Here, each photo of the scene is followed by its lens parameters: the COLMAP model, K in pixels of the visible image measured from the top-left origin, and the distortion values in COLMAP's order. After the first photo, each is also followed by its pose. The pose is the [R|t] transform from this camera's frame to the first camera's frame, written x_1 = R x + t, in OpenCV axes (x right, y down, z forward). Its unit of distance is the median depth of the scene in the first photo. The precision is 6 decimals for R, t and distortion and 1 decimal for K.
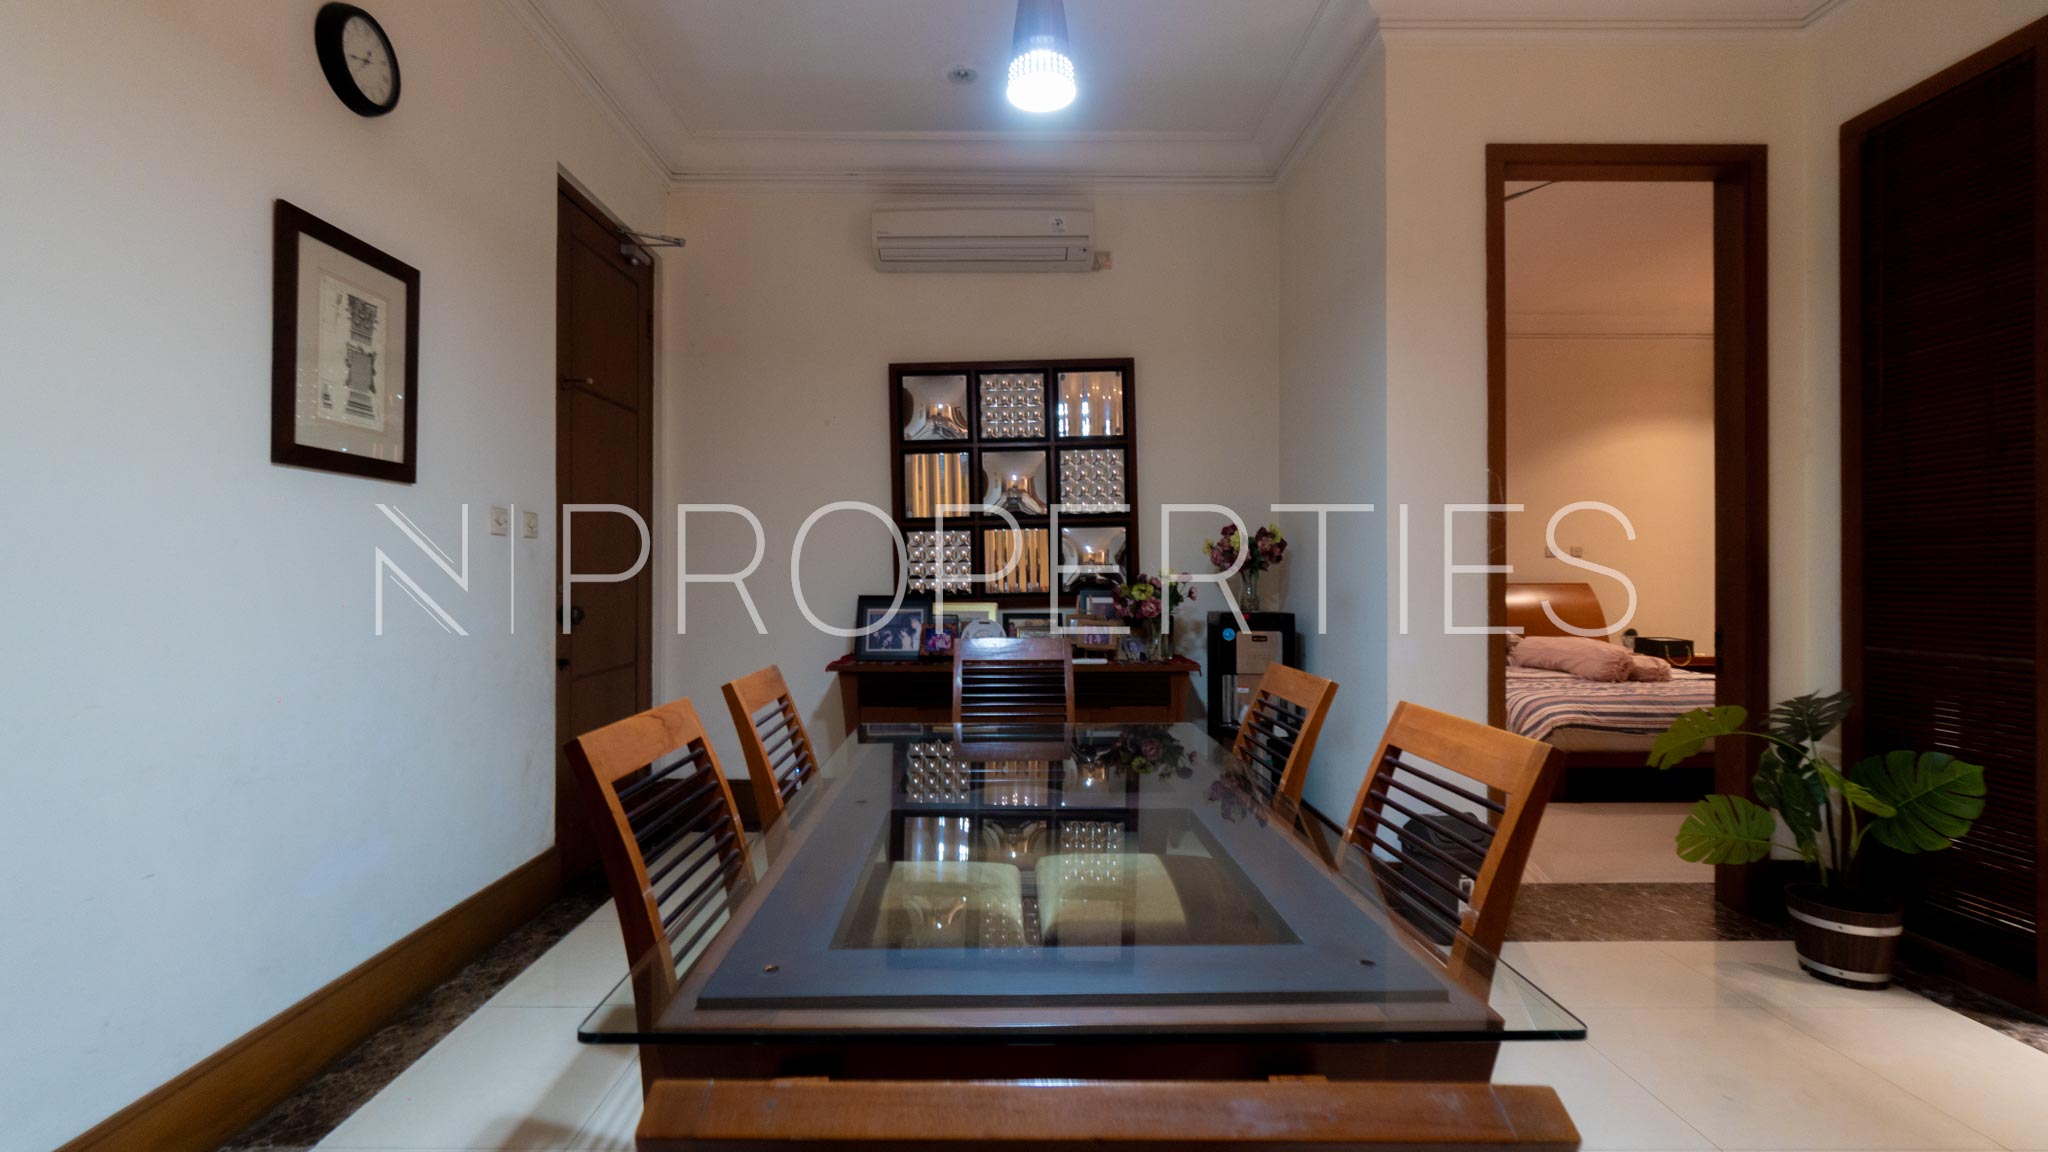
lens RADIAL K [[874.1, 0, 1013.6], [0, 874.1, 568.4], [0, 0, 1]] dist [-0.003783, 0.000068]
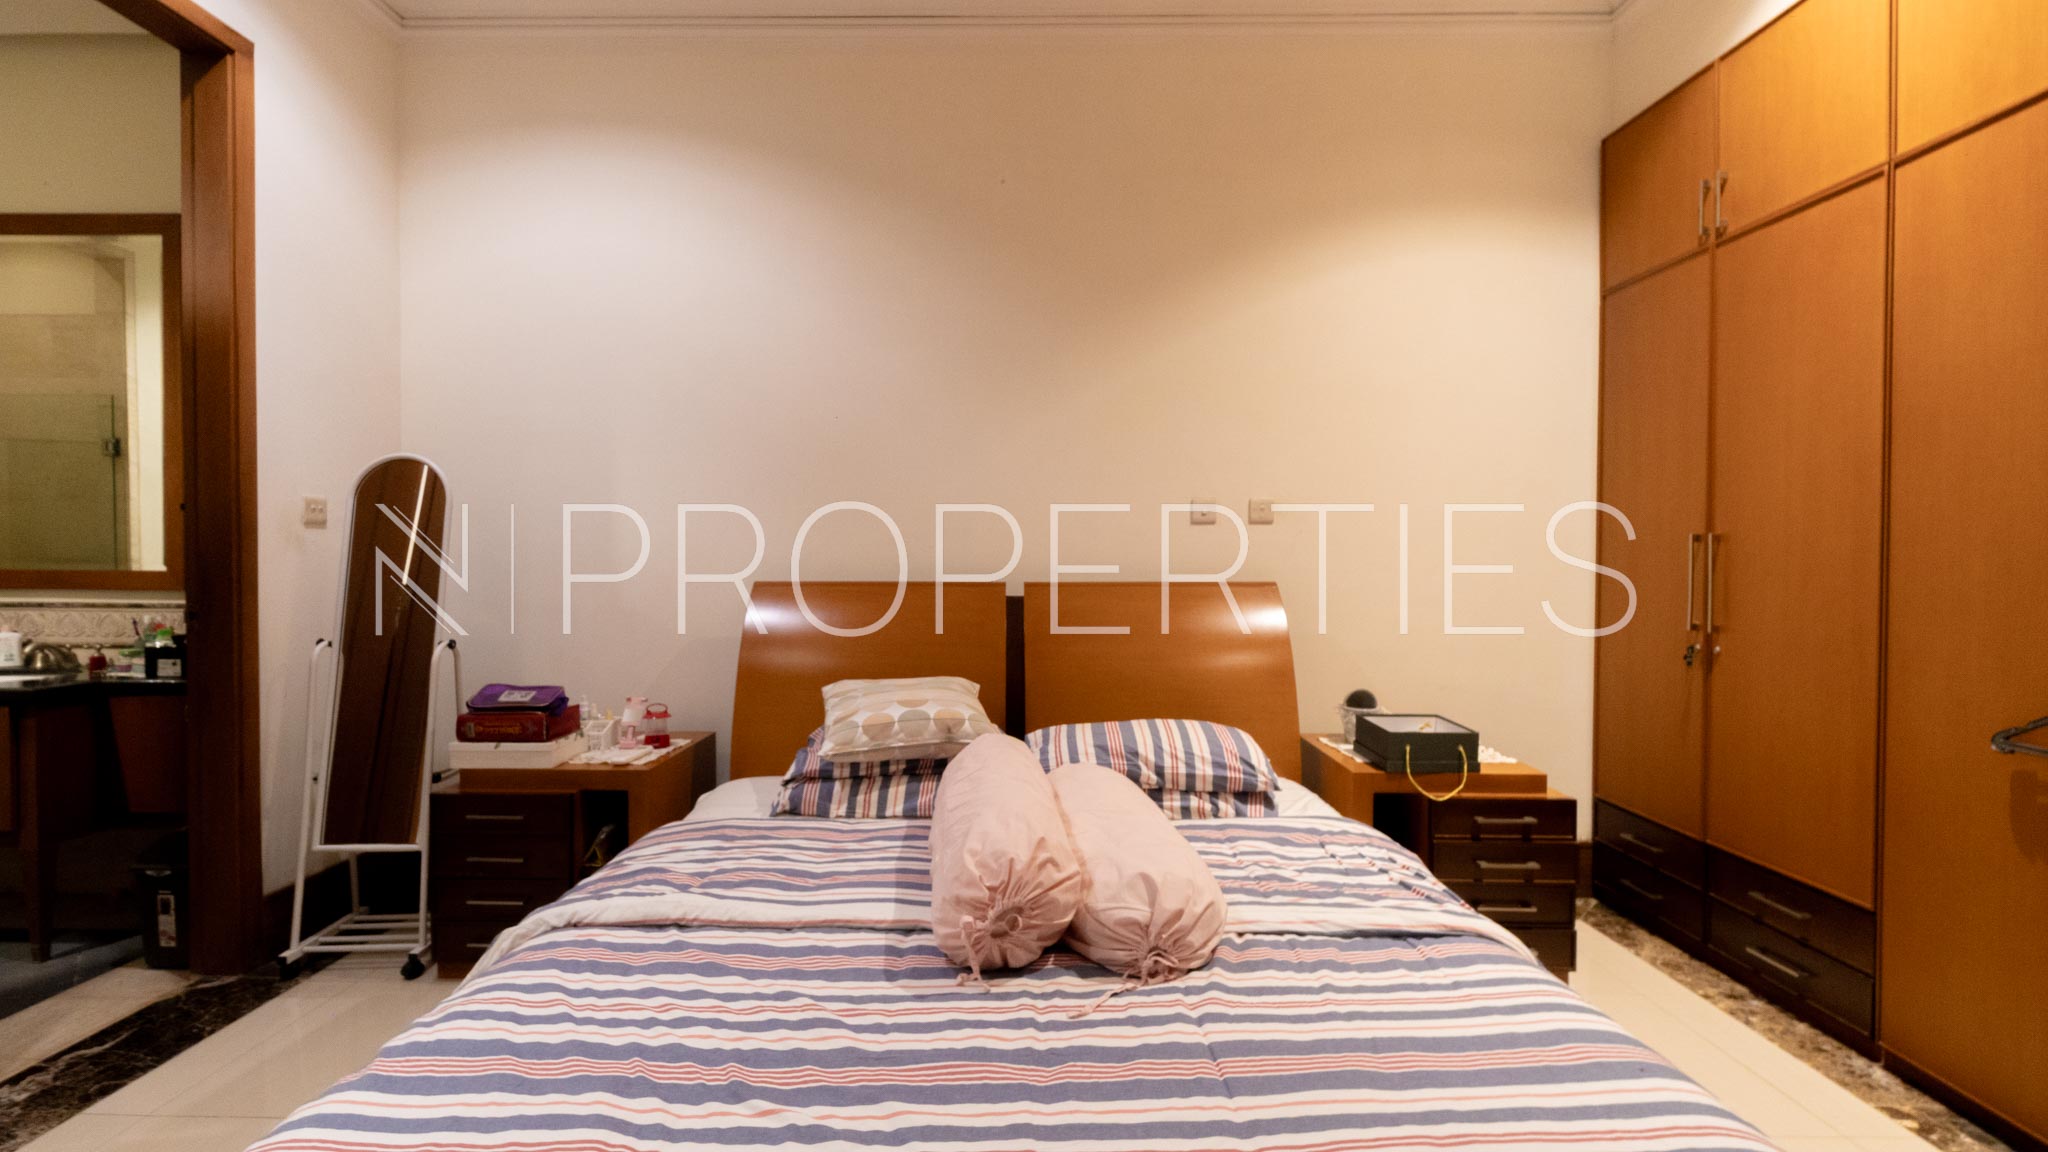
lens RADIAL K [[874.1, 0, 1013.6], [0, 874.1, 568.4], [0, 0, 1]] dist [-0.003783, 0.000068]
pose [[0.999833, -0.001042, -0.018254, 0.672642], [0.001299, 0.999900, 0.014065, 0.004842], [0.018238, -0.014086, 0.999734, 0.709019]]
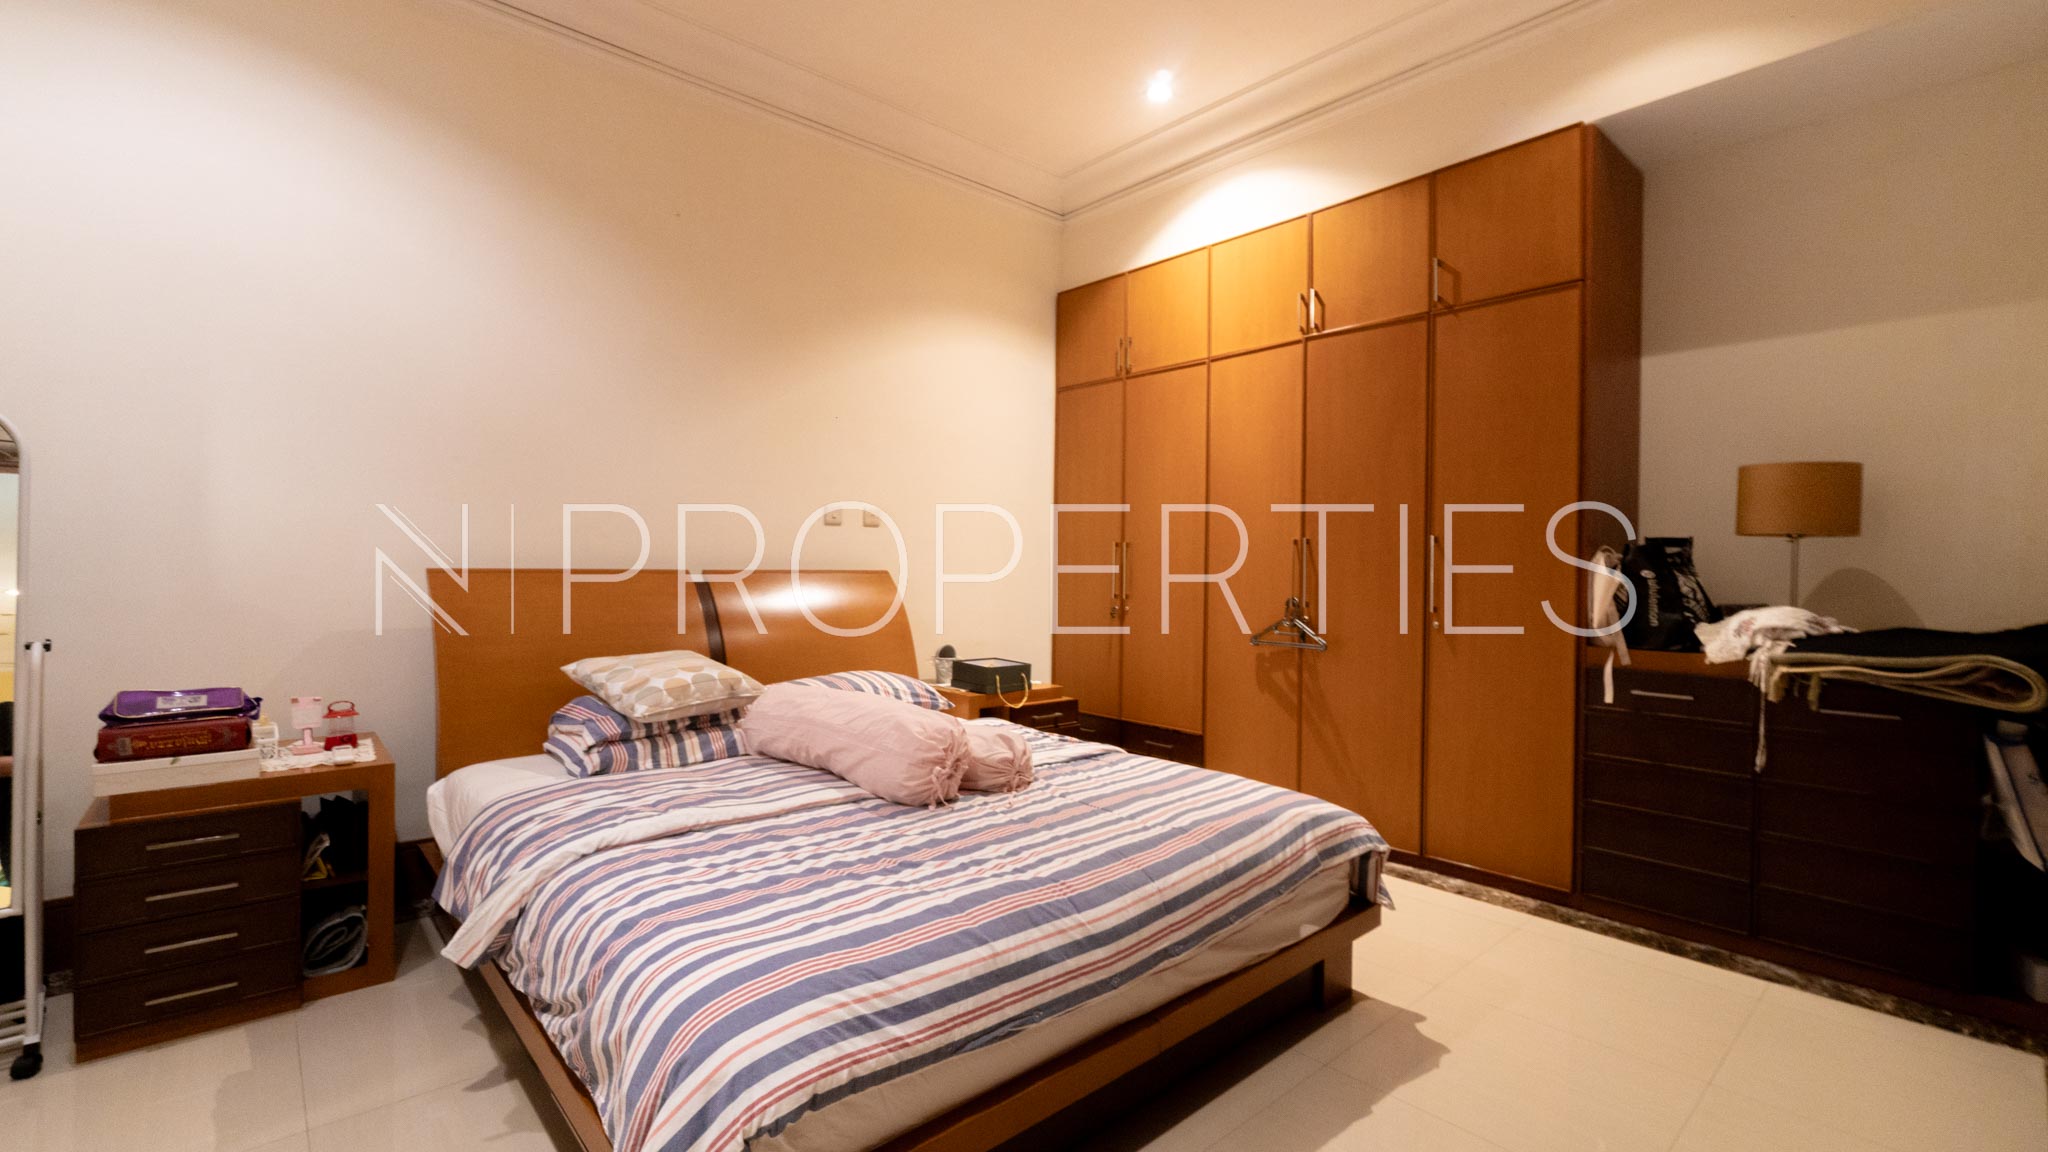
lens RADIAL K [[874.1, 0, 1013.6], [0, 874.1, 568.4], [0, 0, 1]] dist [-0.003783, 0.000068]
pose [[0.752105, 0.003558, 0.659033, 0.423741], [-0.012117, 0.999891, 0.008431, 0.012309], [-0.658932, -0.014327, 0.752066, 0.635541]]
